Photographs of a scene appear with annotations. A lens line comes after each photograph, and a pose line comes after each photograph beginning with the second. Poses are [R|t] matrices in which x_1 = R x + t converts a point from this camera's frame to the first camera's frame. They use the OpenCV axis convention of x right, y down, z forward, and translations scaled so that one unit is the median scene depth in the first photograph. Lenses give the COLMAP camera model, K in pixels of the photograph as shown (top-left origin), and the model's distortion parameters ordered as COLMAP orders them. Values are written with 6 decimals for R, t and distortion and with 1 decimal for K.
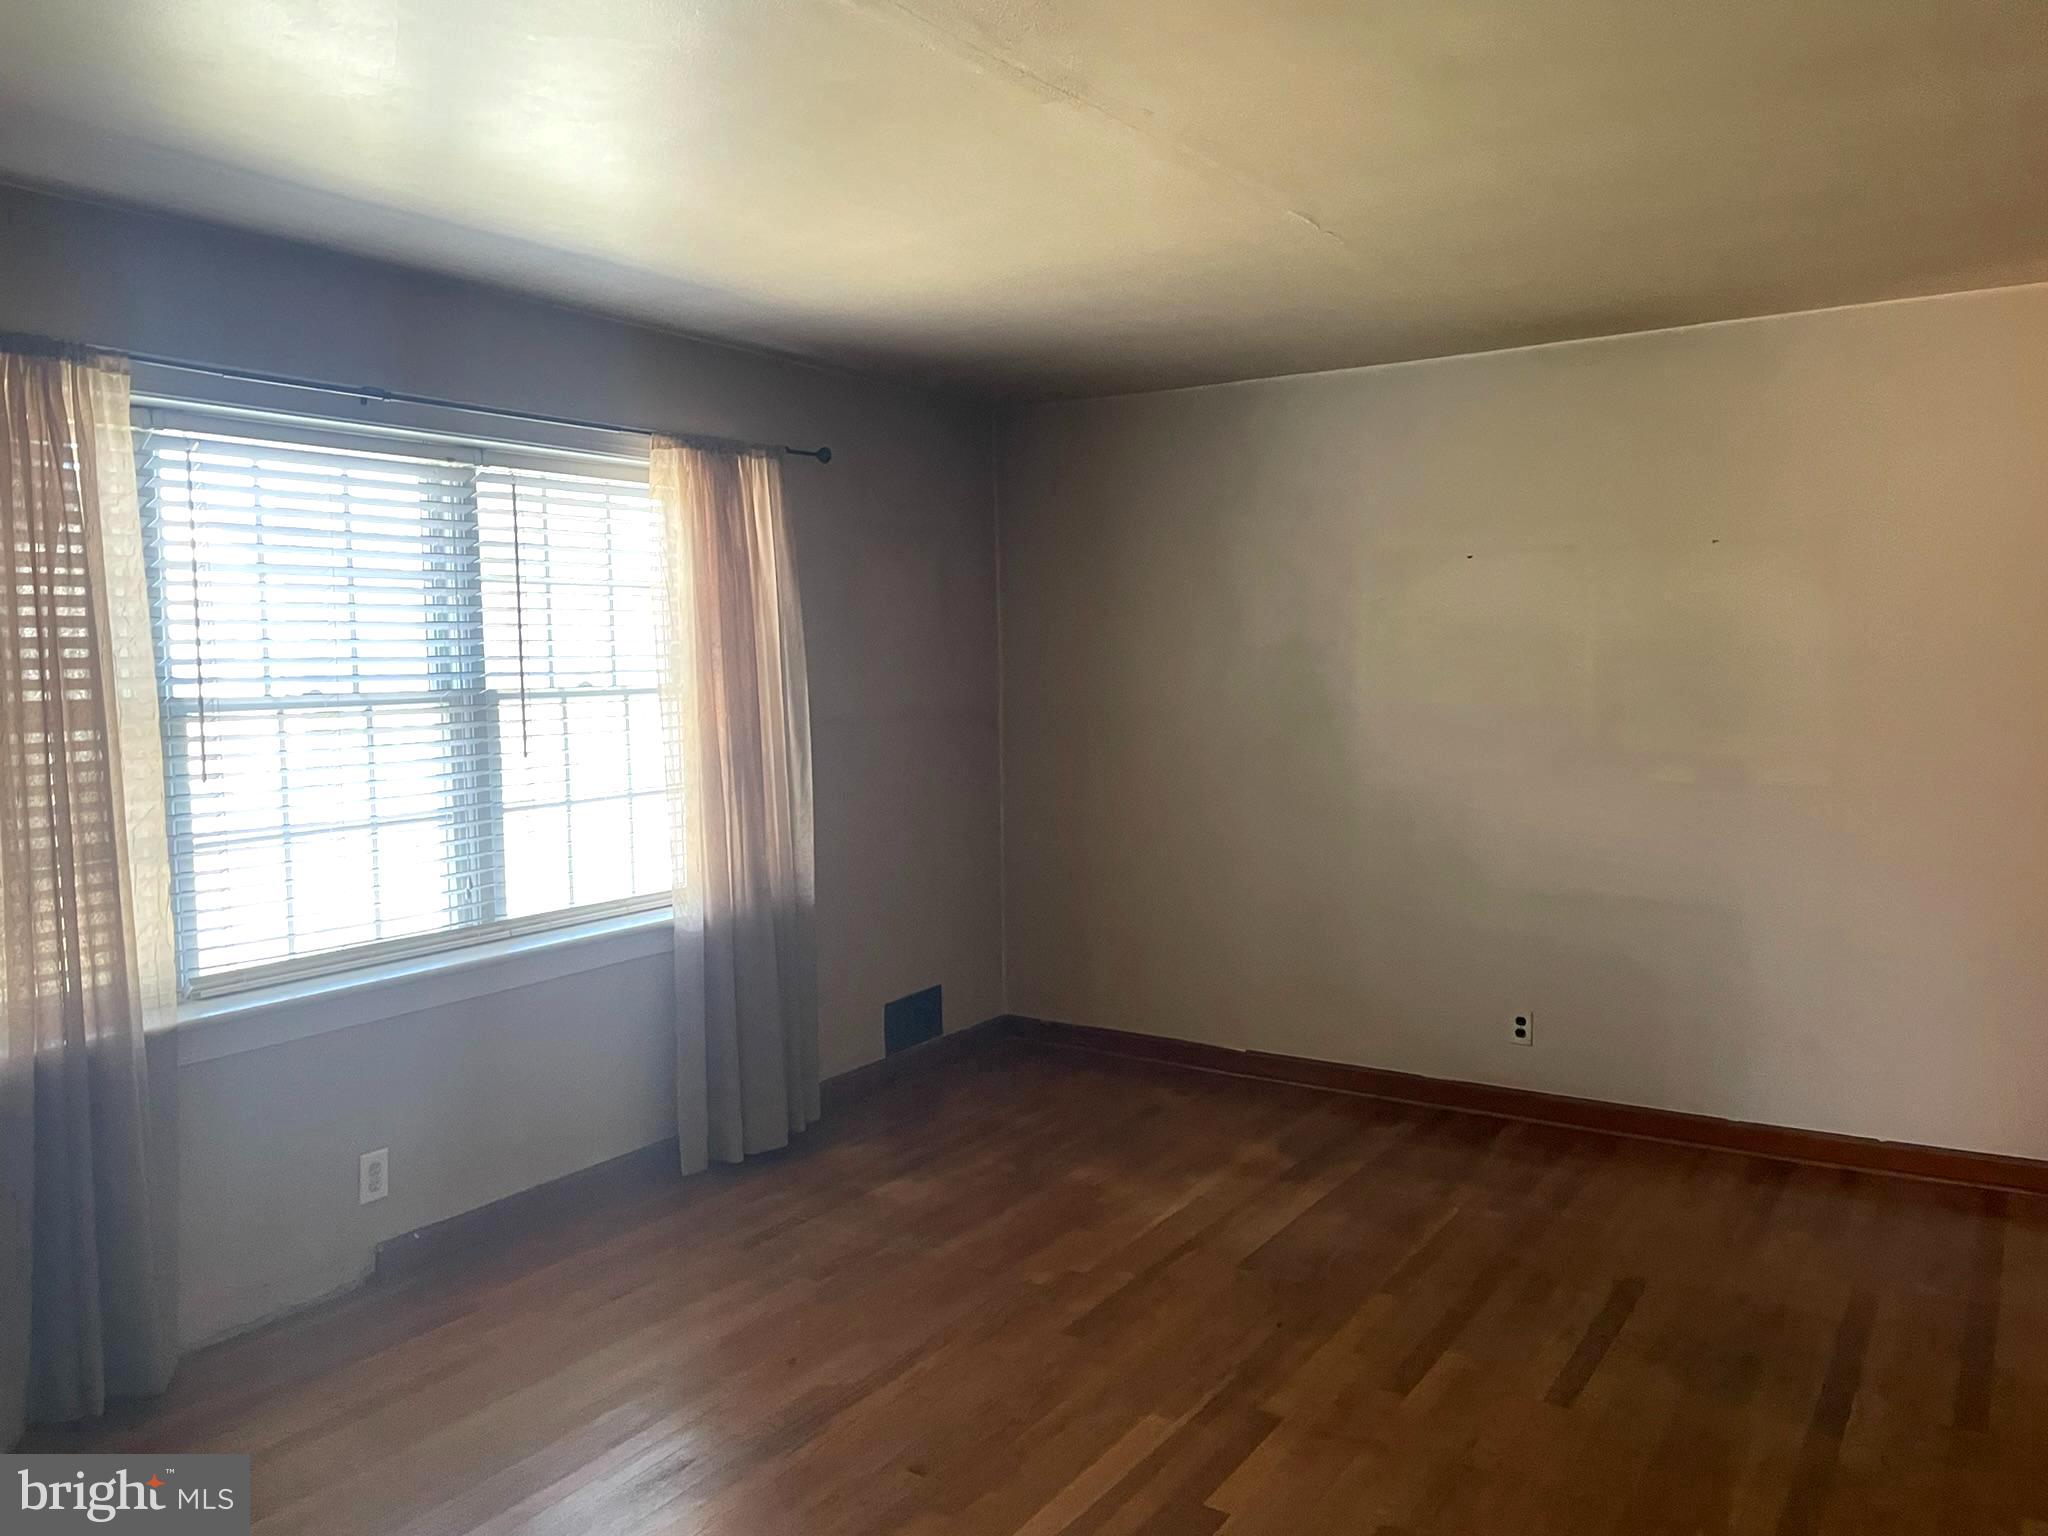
lens RADIAL K [[1543.6, 0, 1019.1], [0, 1543.6, 756.0], [0, 0, 1]] dist [0.066487, -0.068793]
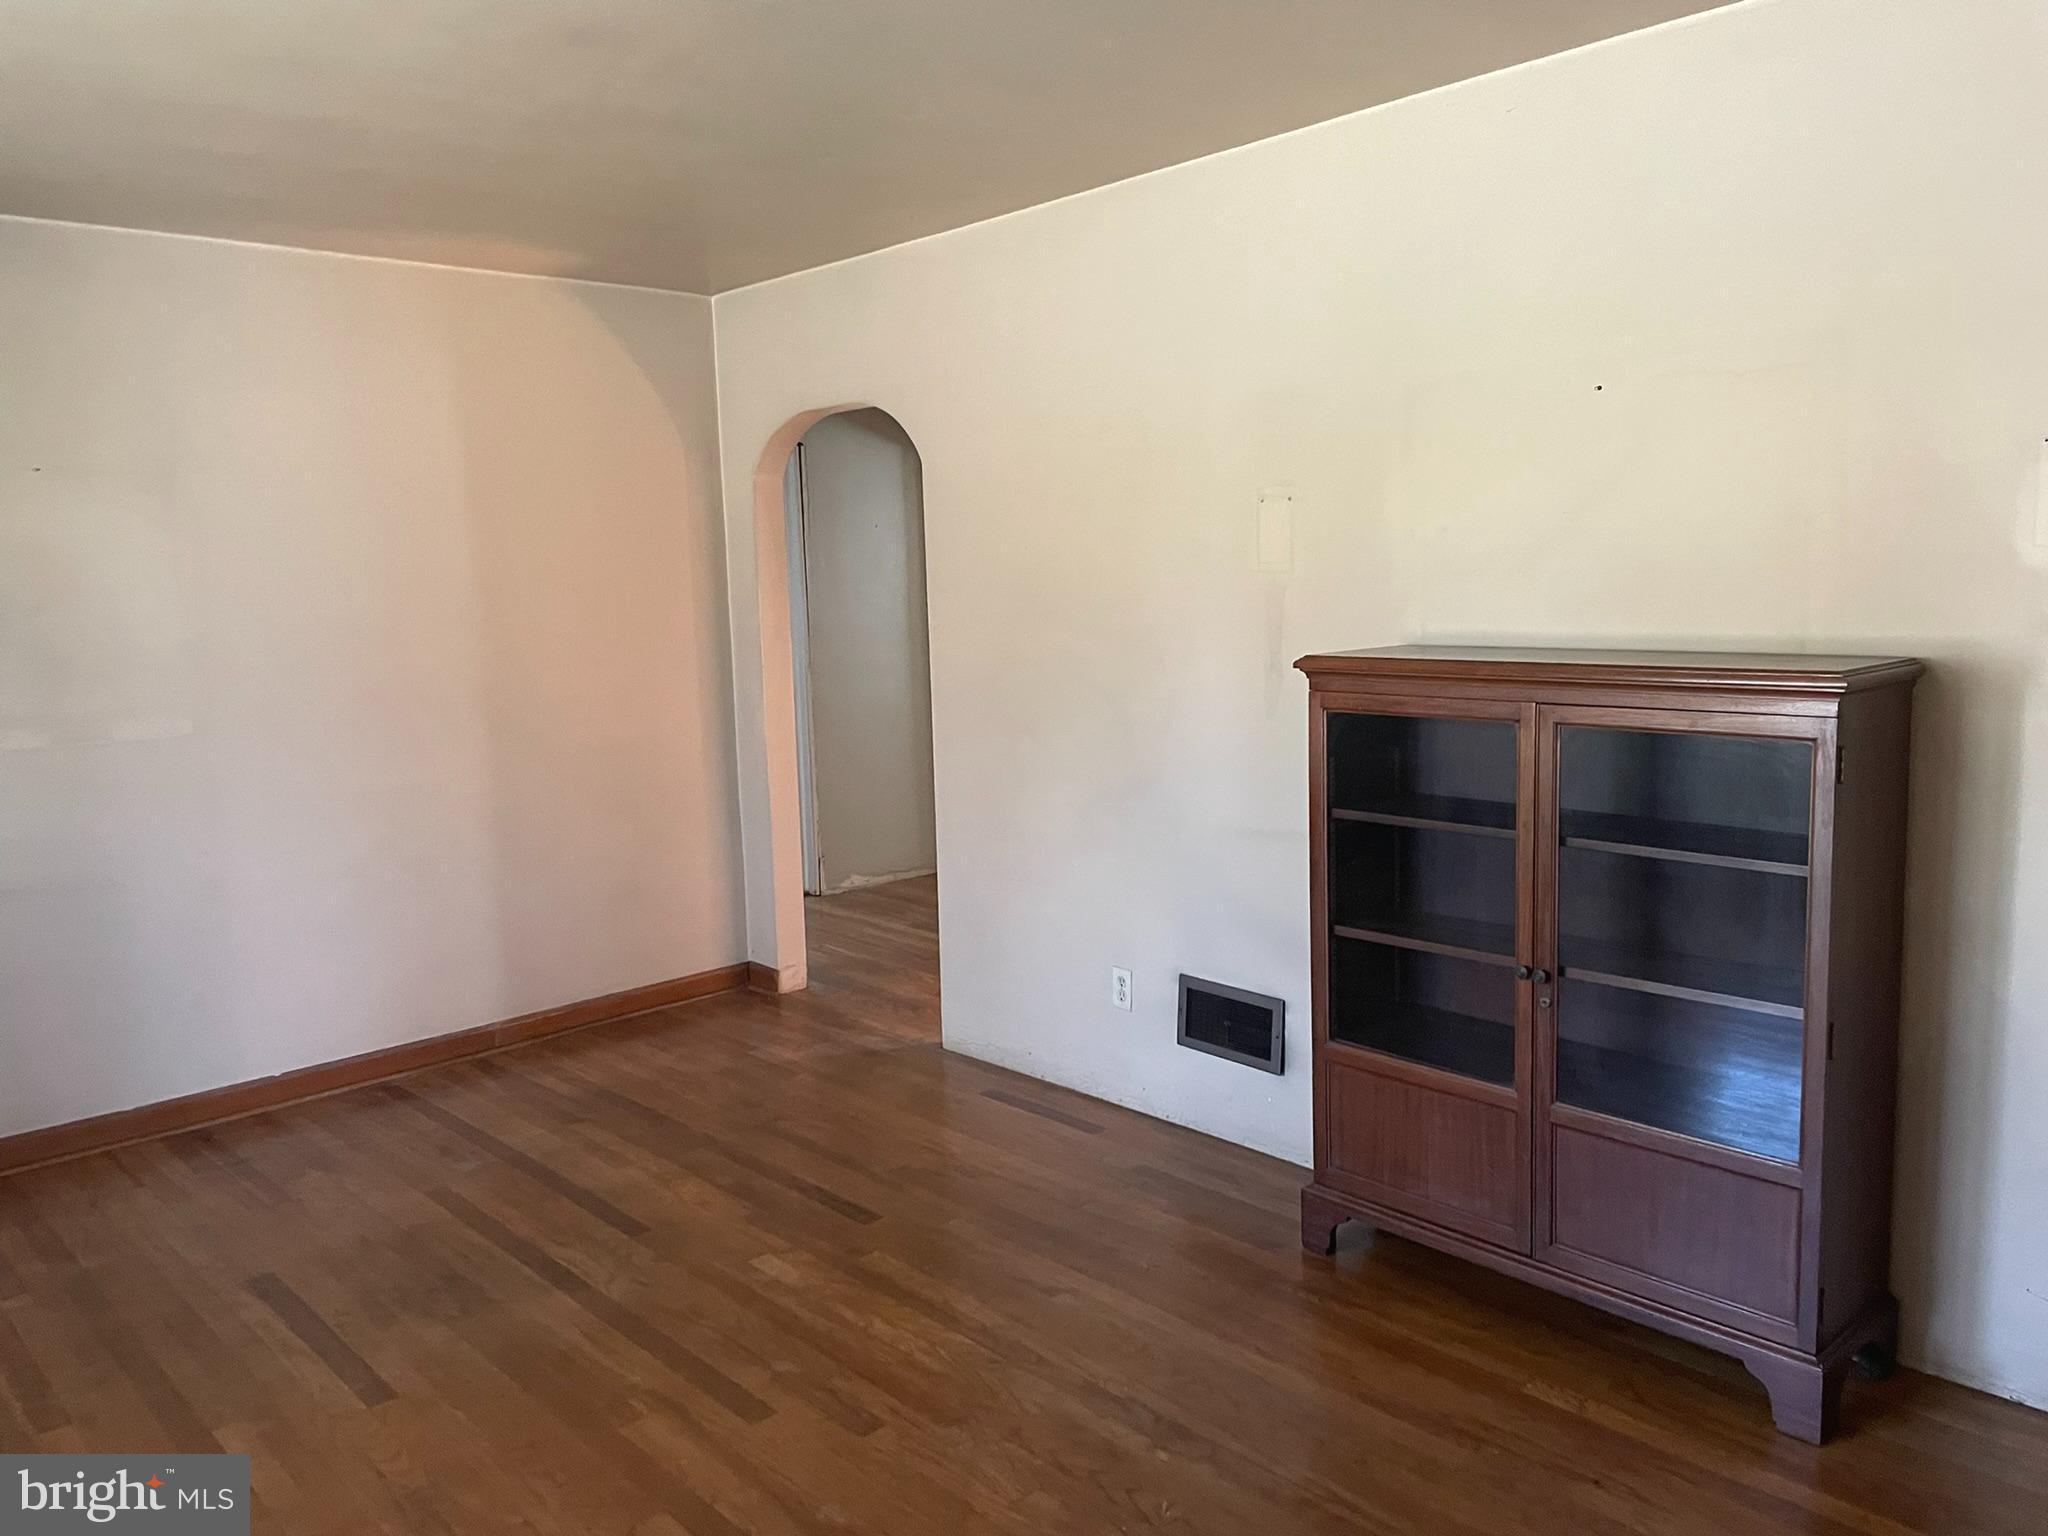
lens RADIAL K [[1543.6, 0, 1011.3], [0, 1543.6, 764.8], [0, 0, 1]] dist [0.066487, -0.068793]
pose [[0.241349, -0.111379, 0.964026, -0.369189], [0.079094, 0.992345, 0.094849, -0.018037], [-0.967210, 0.053357, 0.248311, 0.338766]]
